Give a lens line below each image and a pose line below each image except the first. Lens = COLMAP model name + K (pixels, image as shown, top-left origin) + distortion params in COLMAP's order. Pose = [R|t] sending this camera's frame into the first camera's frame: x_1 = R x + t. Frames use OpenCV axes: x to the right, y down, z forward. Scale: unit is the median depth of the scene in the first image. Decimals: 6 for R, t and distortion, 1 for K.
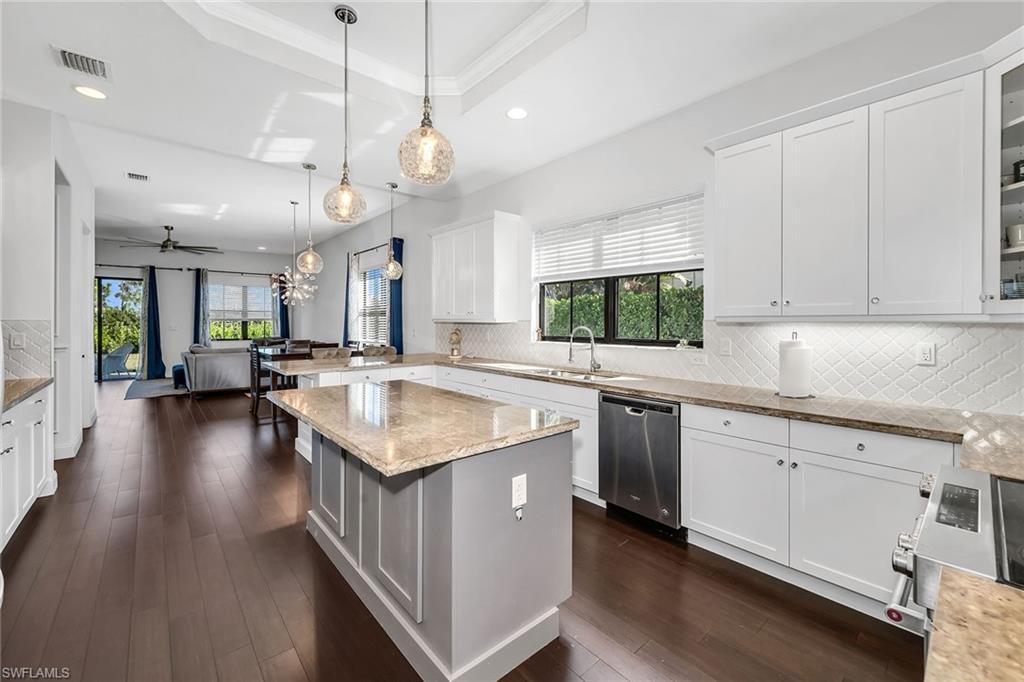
lens RADIAL K [[411.1, 0, 493.4], [0, 411.1, 326.6], [0, 0, 1]] dist [0.013429, 0.000185]
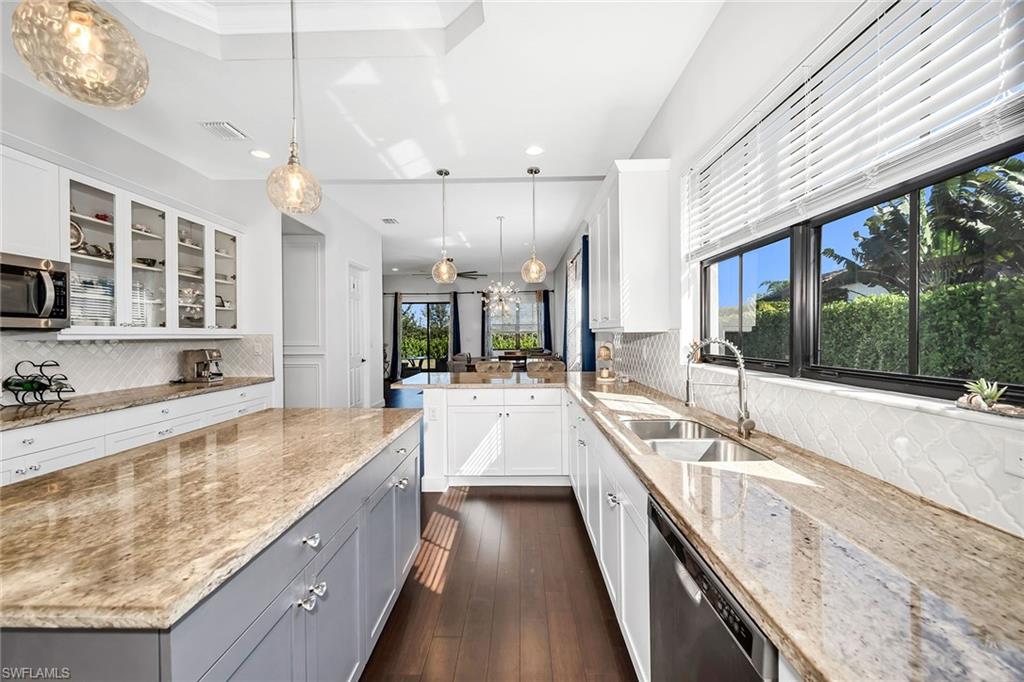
lens RADIAL K [[398.9, 0, 511.4], [0, 398.9, 339.0], [0, 0, 1]] dist [0.001890, 0.000417]
pose [[0.760786, -0.001341, -0.649001, 0.118405], [0.003158, 0.999994, 0.001636, -0.000100], [0.648995, -0.003294, 0.760786, 0.169090]]
